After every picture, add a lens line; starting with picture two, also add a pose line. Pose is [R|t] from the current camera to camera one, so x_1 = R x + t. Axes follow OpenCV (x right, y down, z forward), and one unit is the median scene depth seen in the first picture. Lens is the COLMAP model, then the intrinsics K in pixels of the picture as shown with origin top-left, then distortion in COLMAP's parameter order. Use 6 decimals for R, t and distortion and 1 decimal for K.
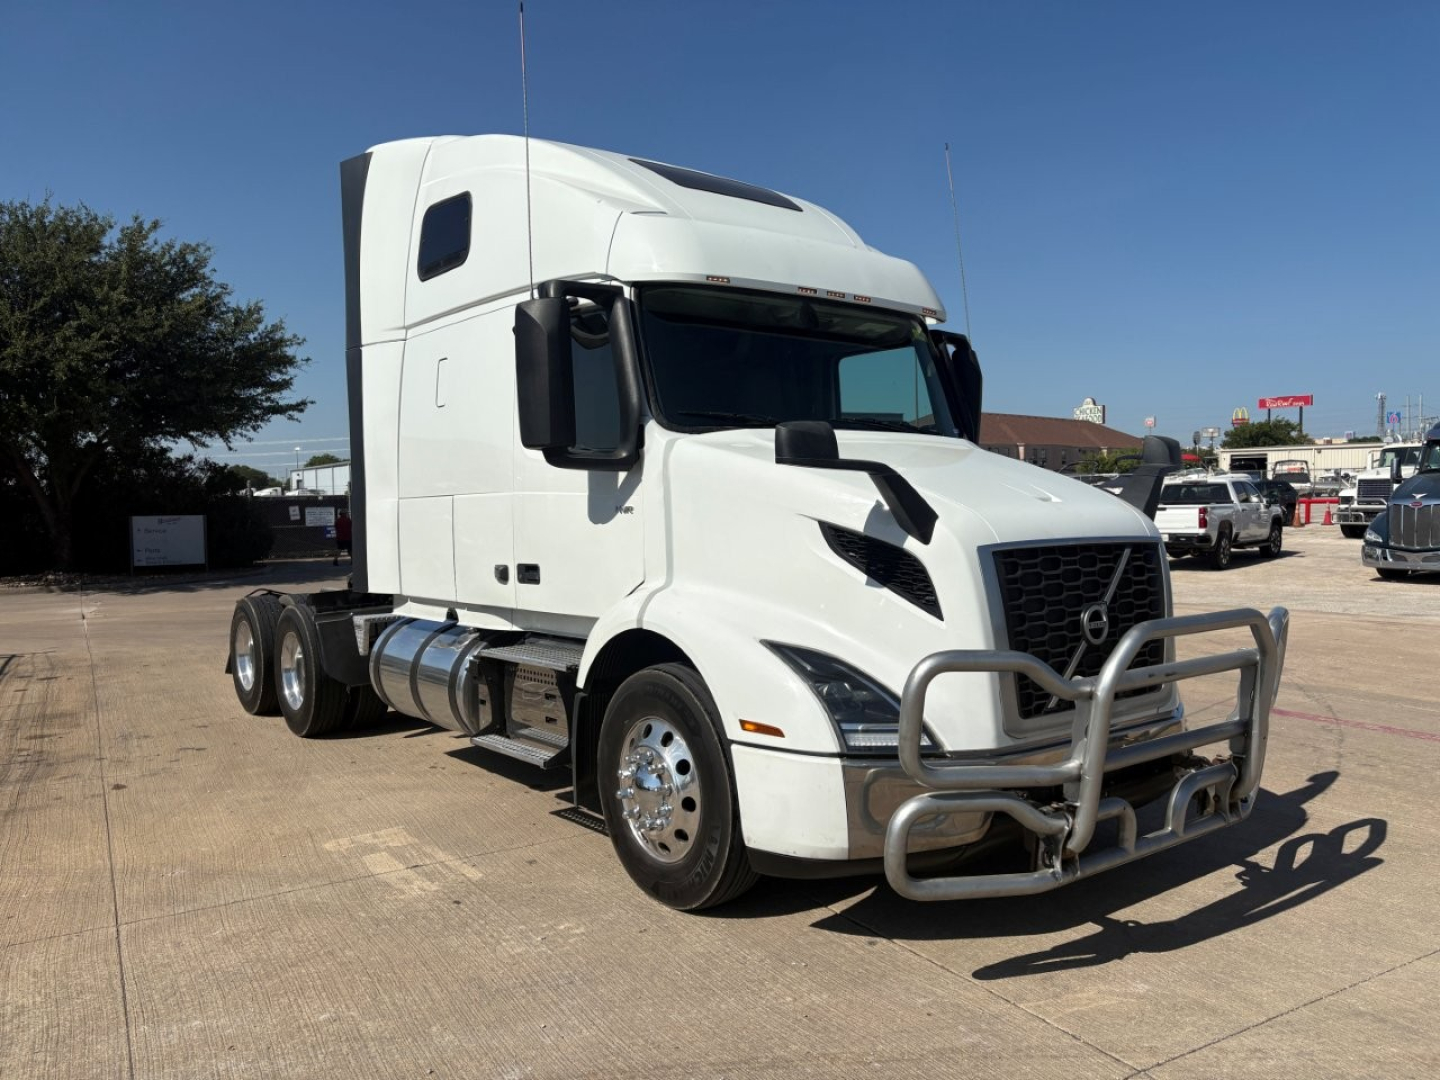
lens RADIAL K [[1103.4, 0, 720.0], [0, 1103.4, 540.0], [0, 0, 1]] dist [0.015372, 0.000320]
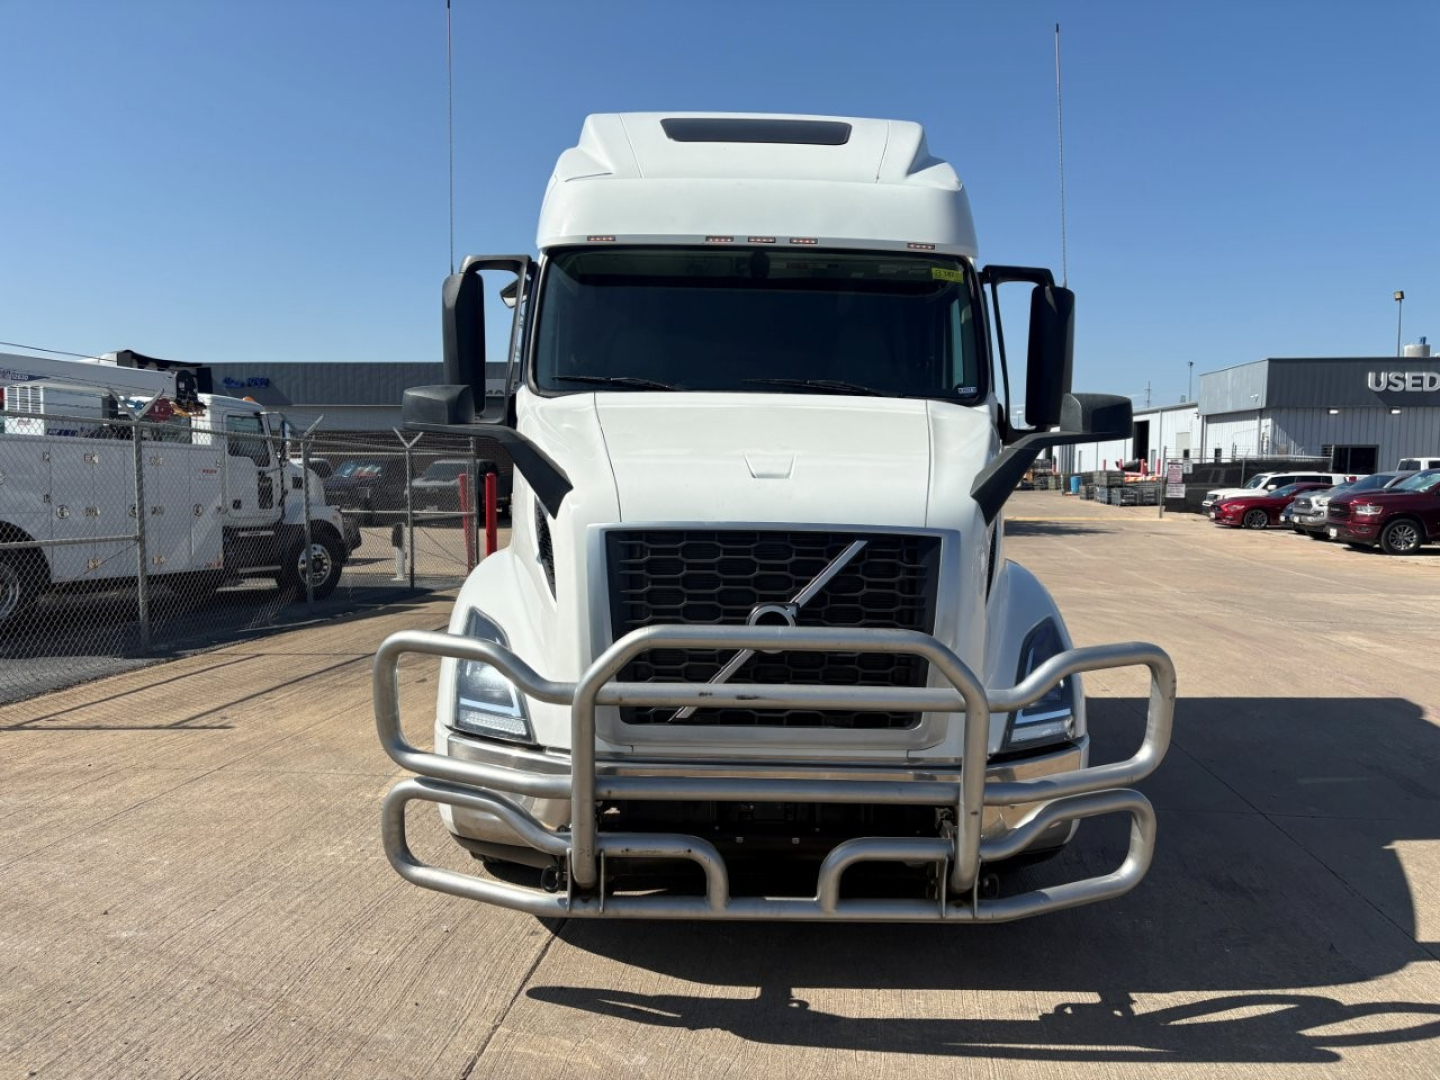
lens RADIAL K [[1079.0, 0, 717.8], [0, 1079.0, 552.7], [0, 0, 1]] dist [0.008273, 0.005999]
pose [[0.796639, 0.071496, -0.600213, 0.770854], [-0.044823, 0.997234, 0.059297, -0.024867], [0.602792, -0.020335, 0.797640, 0.344070]]
